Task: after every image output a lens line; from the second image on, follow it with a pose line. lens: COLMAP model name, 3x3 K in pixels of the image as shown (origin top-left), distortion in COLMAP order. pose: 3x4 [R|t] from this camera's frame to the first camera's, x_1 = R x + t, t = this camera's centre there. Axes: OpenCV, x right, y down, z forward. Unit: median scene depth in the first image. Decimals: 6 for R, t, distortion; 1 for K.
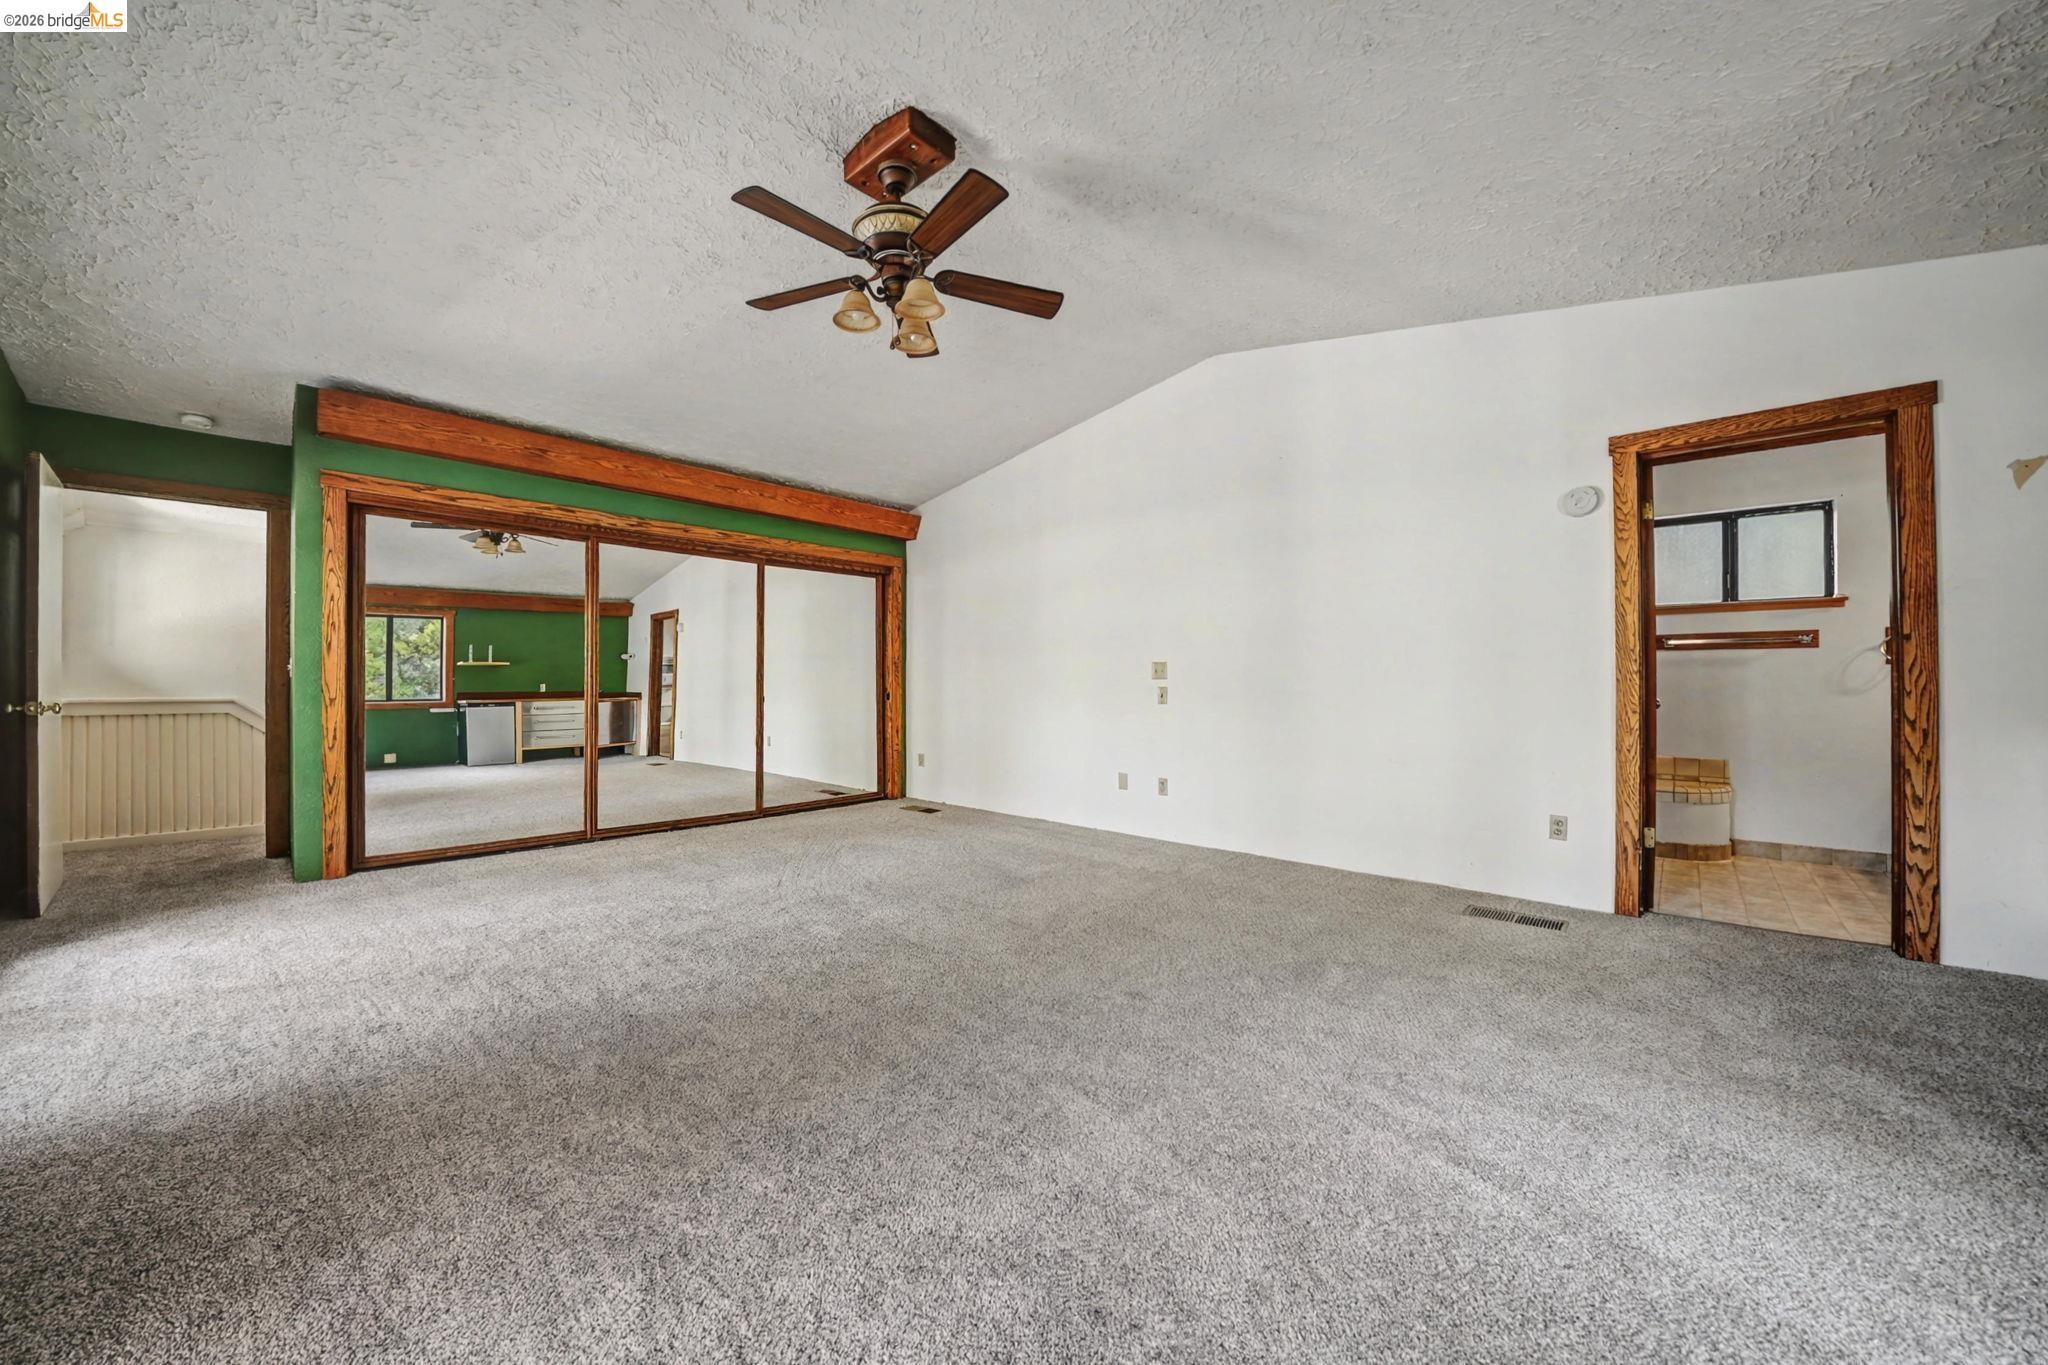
lens RADIAL K [[699.2, 0, 1024.0], [0, 699.2, 682.5], [0, 0, 1]] dist [-0.018801, 0.000033]
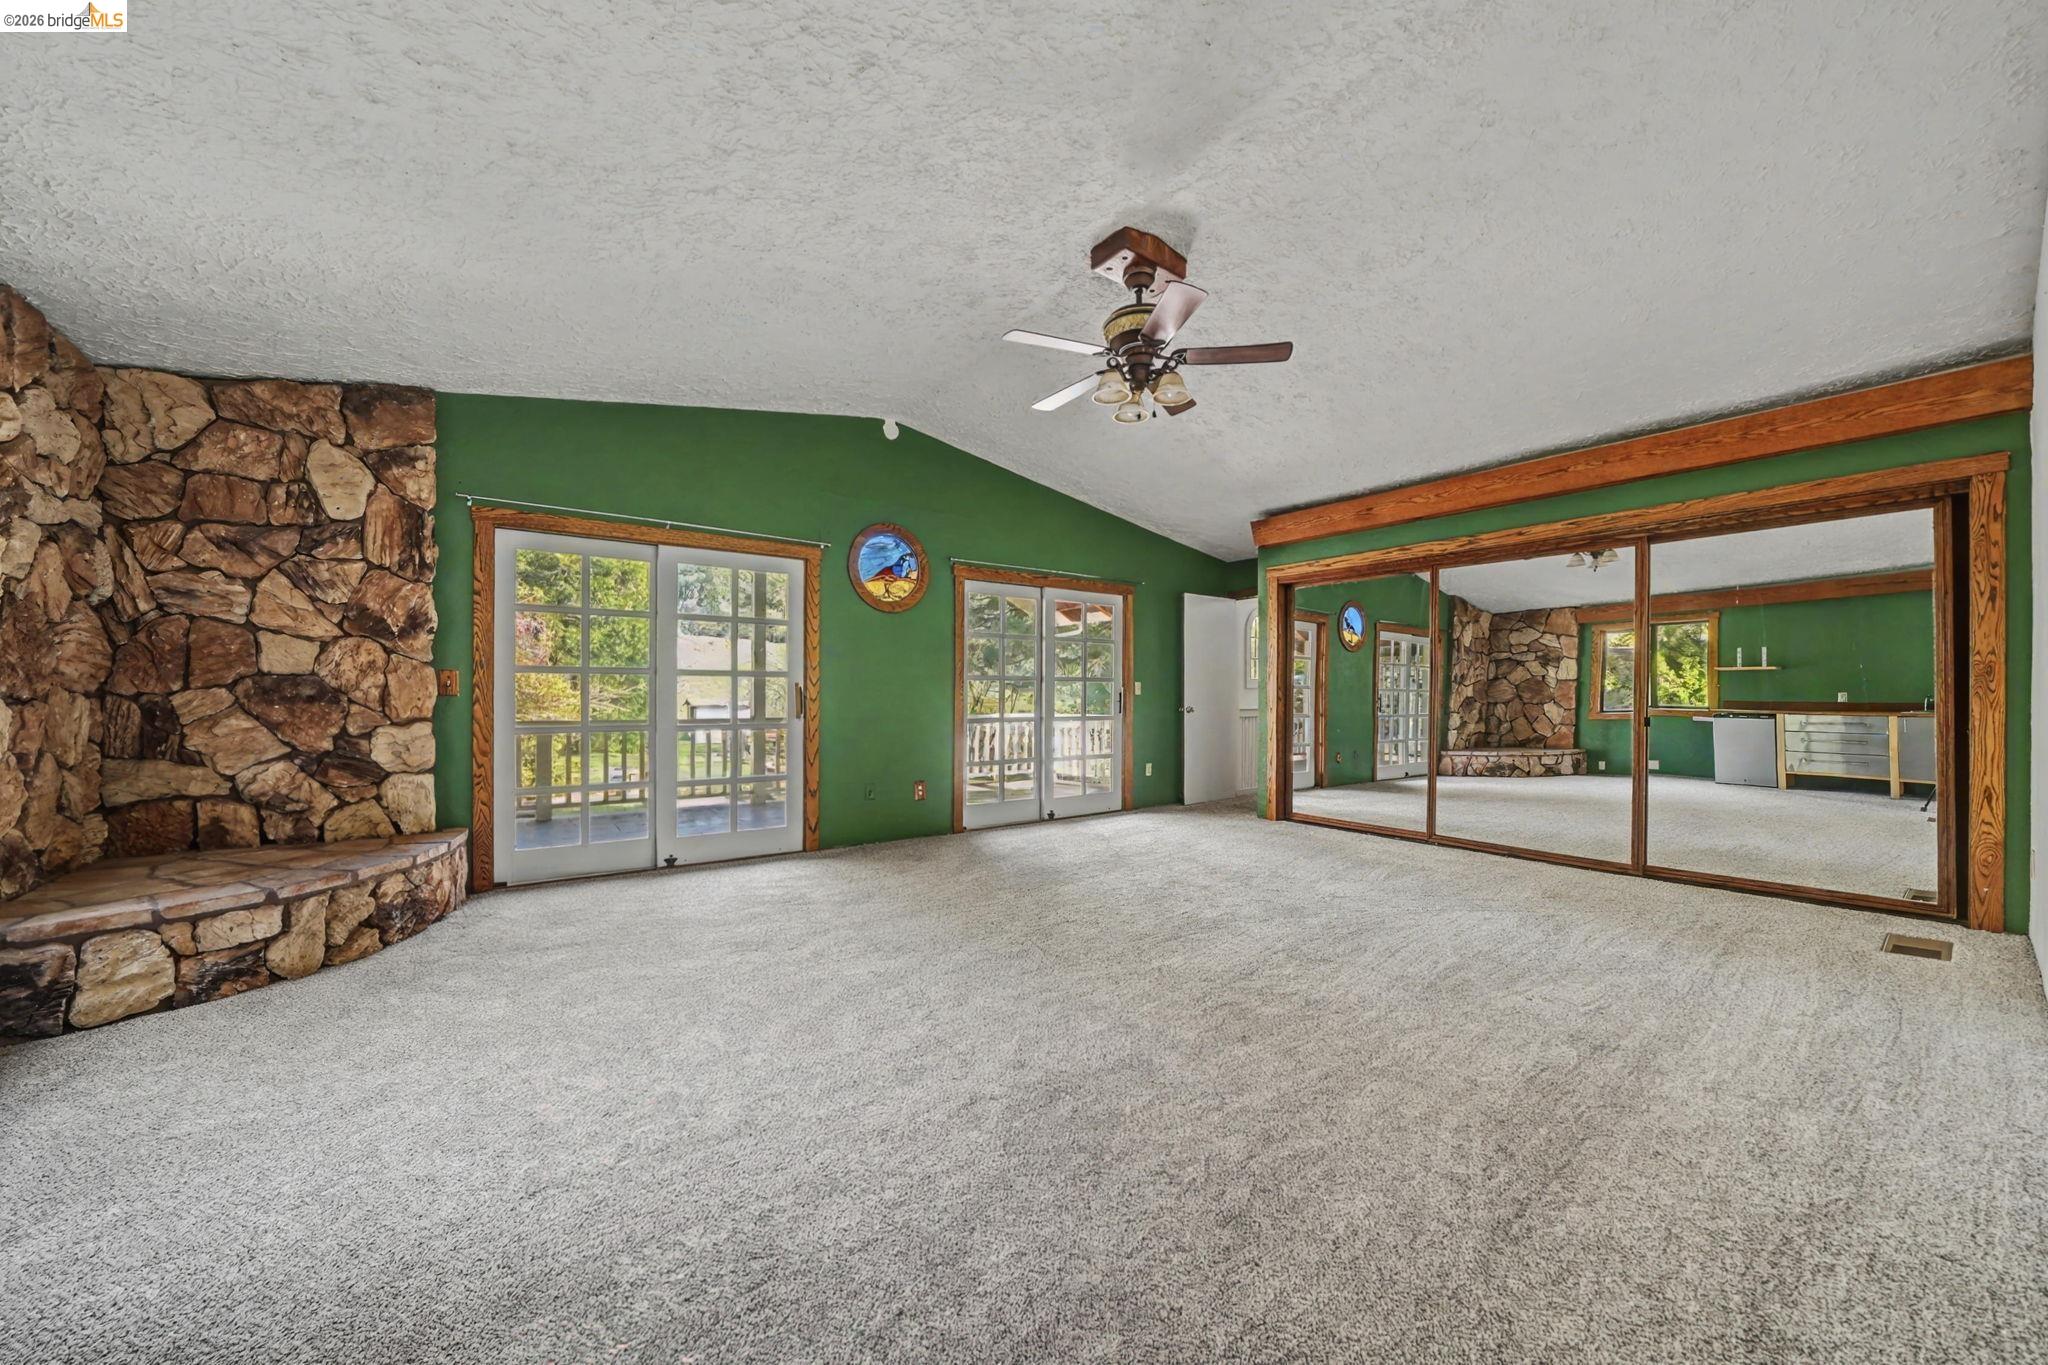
lens RADIAL K [[726.6, 0, 1019.6], [0, 726.6, 689.4], [0, 0, 1]] dist [-0.002655, -0.000051]
pose [[-0.138150, -0.000522, -0.990411, 0.543948], [0.008169, 0.999965, -0.001667, -0.016653], [0.990378, -0.008321, -0.138141, 0.466865]]
